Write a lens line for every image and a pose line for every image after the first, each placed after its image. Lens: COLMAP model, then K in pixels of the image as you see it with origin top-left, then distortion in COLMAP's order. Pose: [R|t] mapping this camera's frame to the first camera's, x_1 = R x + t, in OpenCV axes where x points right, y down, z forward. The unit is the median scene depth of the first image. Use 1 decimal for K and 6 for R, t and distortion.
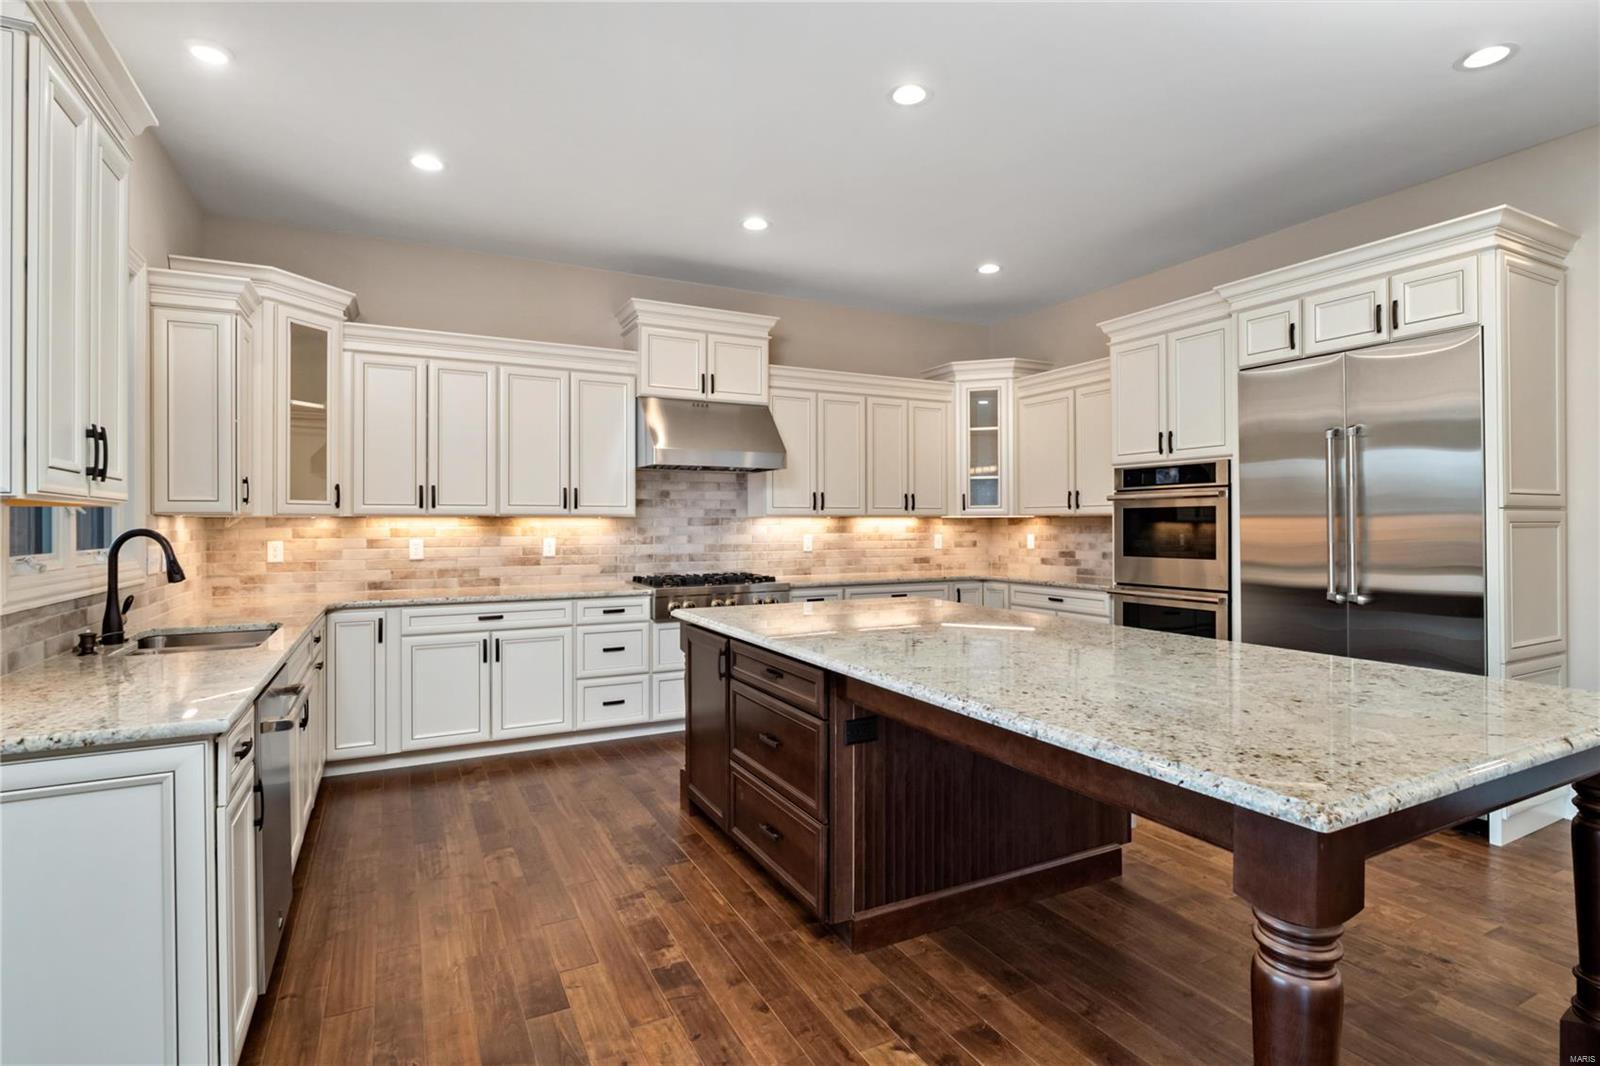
lens RADIAL K [[787.0, 0, 804.4], [0, 787.0, 518.8], [0, 0, 1]] dist [-0.002000, -0.004089]
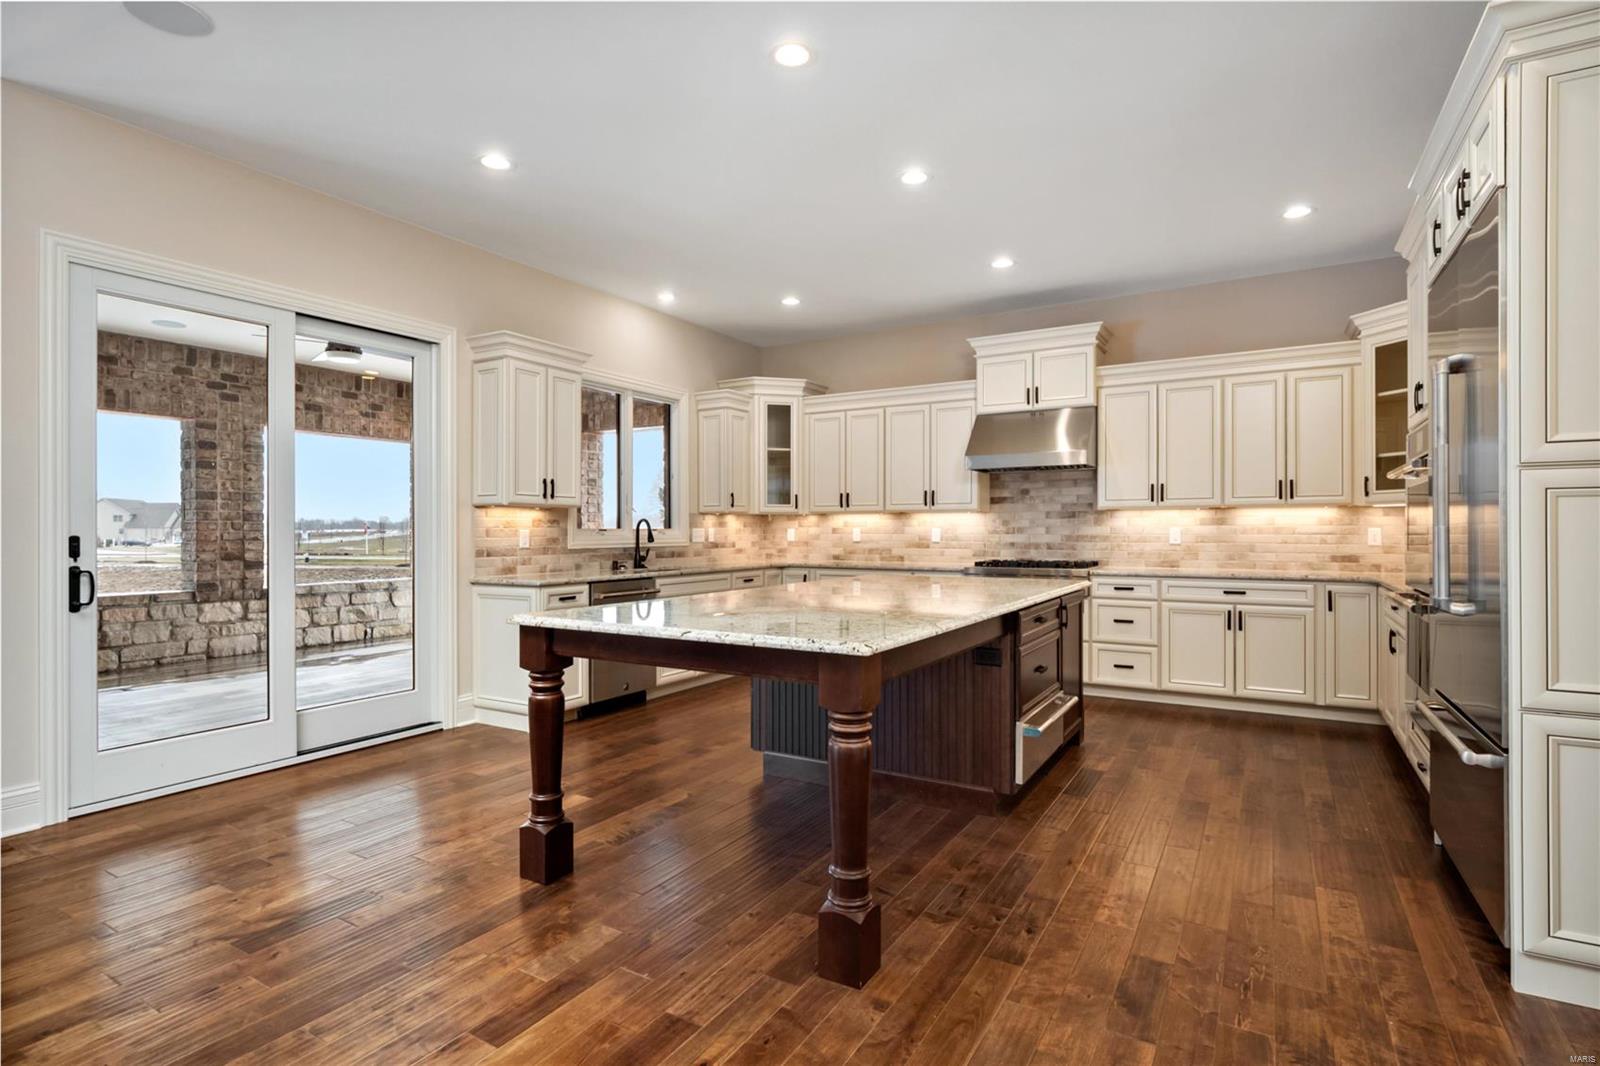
lens RADIAL K [[787.0, 0, 807.9], [0, 787.0, 524.6], [0, 0, 1]] dist [-0.002000, -0.004089]
pose [[0.530087, -0.004159, -0.847933, 0.665796], [0.006045, 0.999981, -0.001126, 0.017529], [0.847922, -0.004529, 0.530102, 0.096990]]
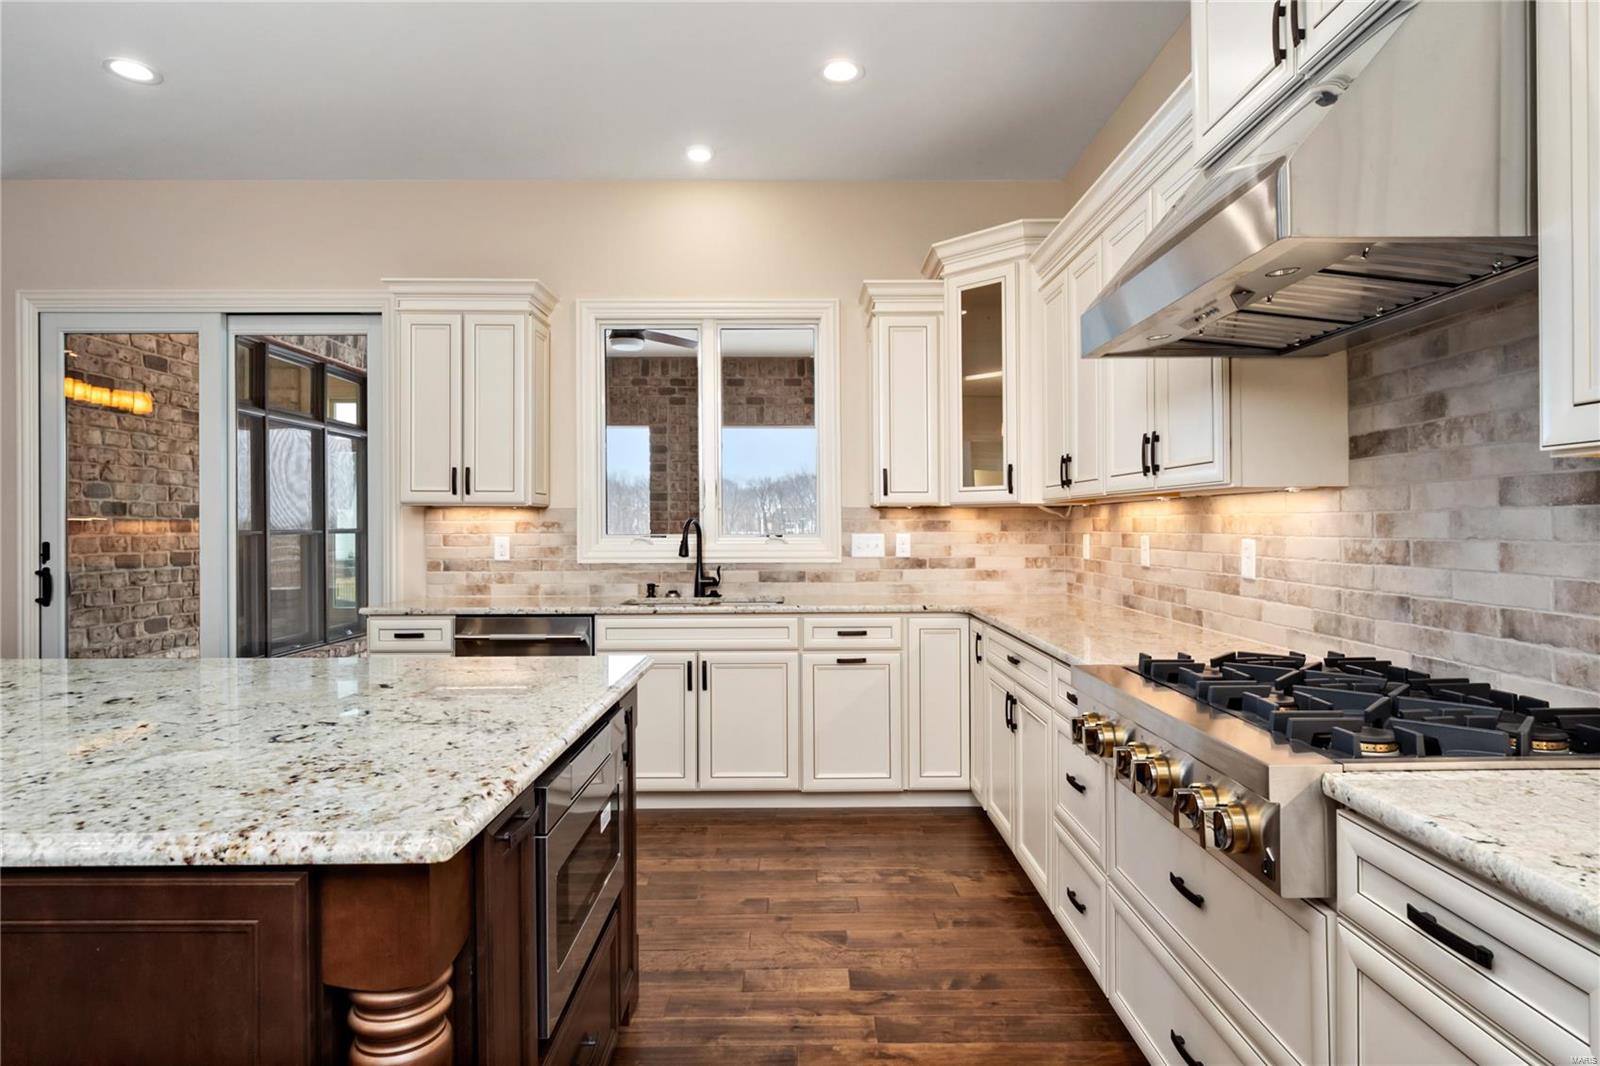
lens RADIAL K [[877.0, 0, 811.4], [0, 877.0, 527.4], [0, 0, 1]] dist [-0.006258, -0.000061]
pose [[-0.448503, 0.006558, -0.893758, 0.240920], [0.009917, 0.999948, 0.002360, 0.013390], [0.893727, -0.007805, -0.448544, 0.952974]]
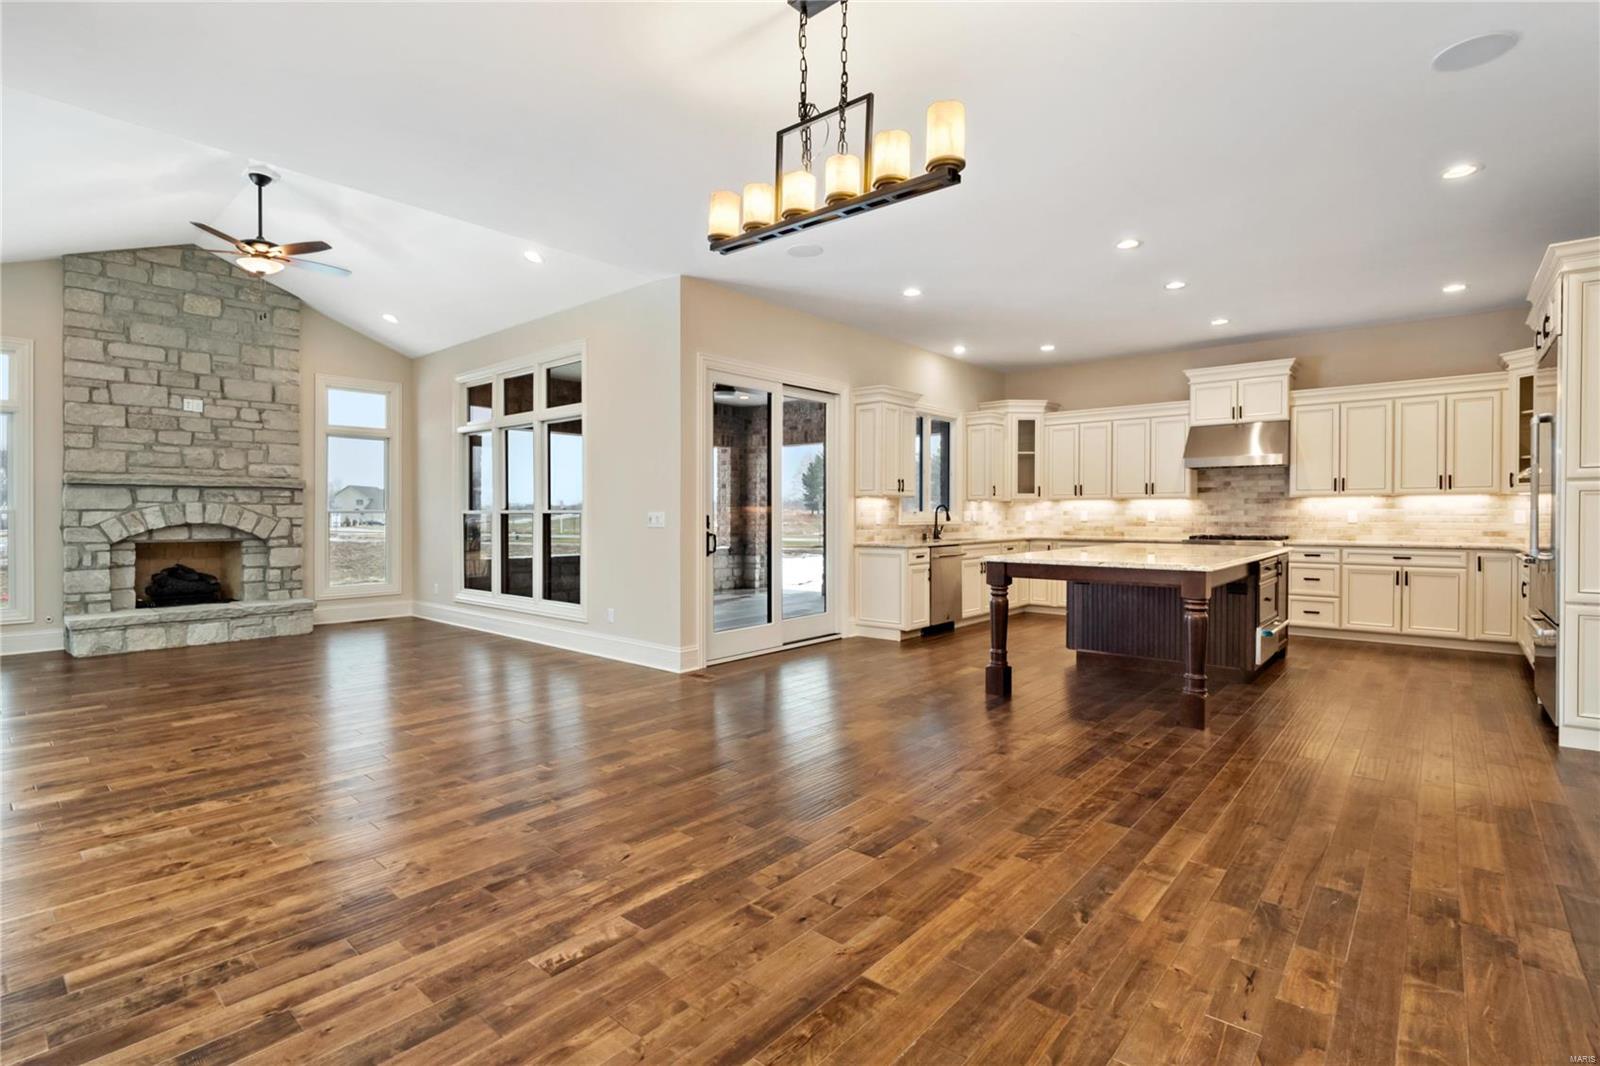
lens RADIAL K [[752.0, 0, 798.0], [0, 752.0, 520.1], [0, 0, 1]] dist [-0.012165, -0.003328]
pose [[0.367978, 0.011038, -0.929769, 0.913913], [0.006999, 0.999868, 0.014640, 0.013857], [0.929808, -0.011895, 0.367852, -0.351527]]
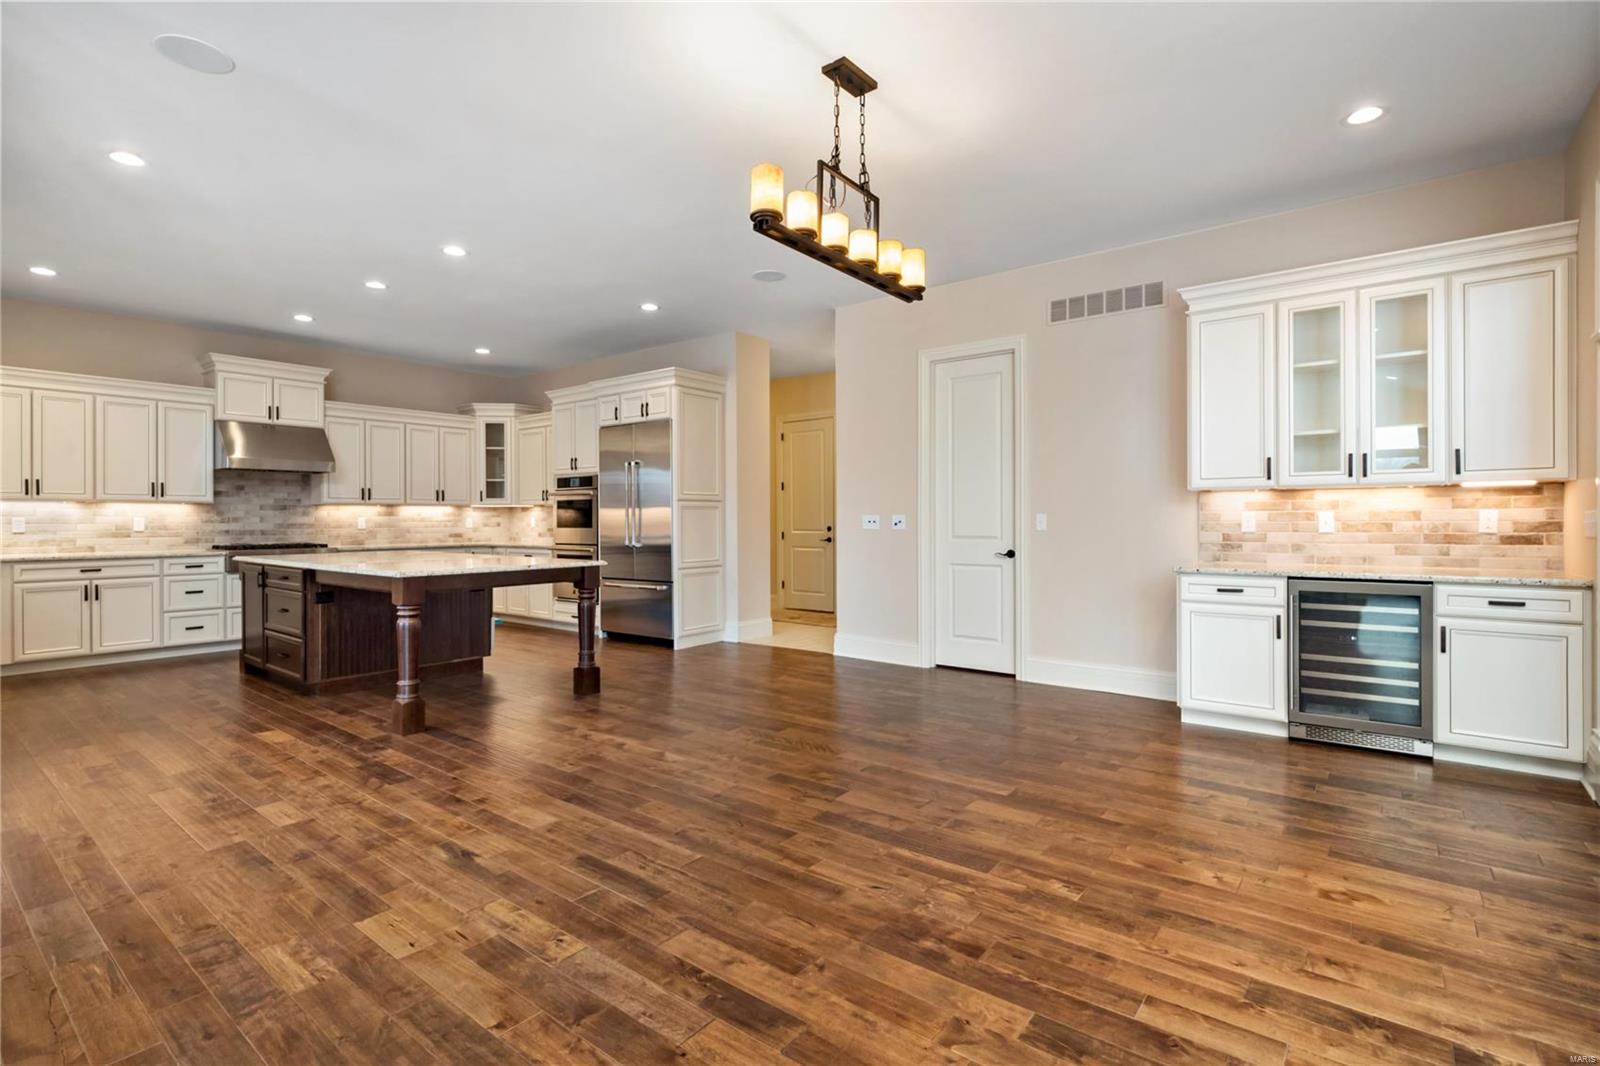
lens RADIAL K [[752.0, 0, 810.2], [0, 752.0, 525.1], [0, 0, 1]] dist [-0.012165, -0.003328]
pose [[0.907321, -0.003185, 0.420426, 0.194288], [-0.002753, 0.999905, 0.013515, 0.015477], [-0.420429, -0.013420, 0.907226, -0.669221]]
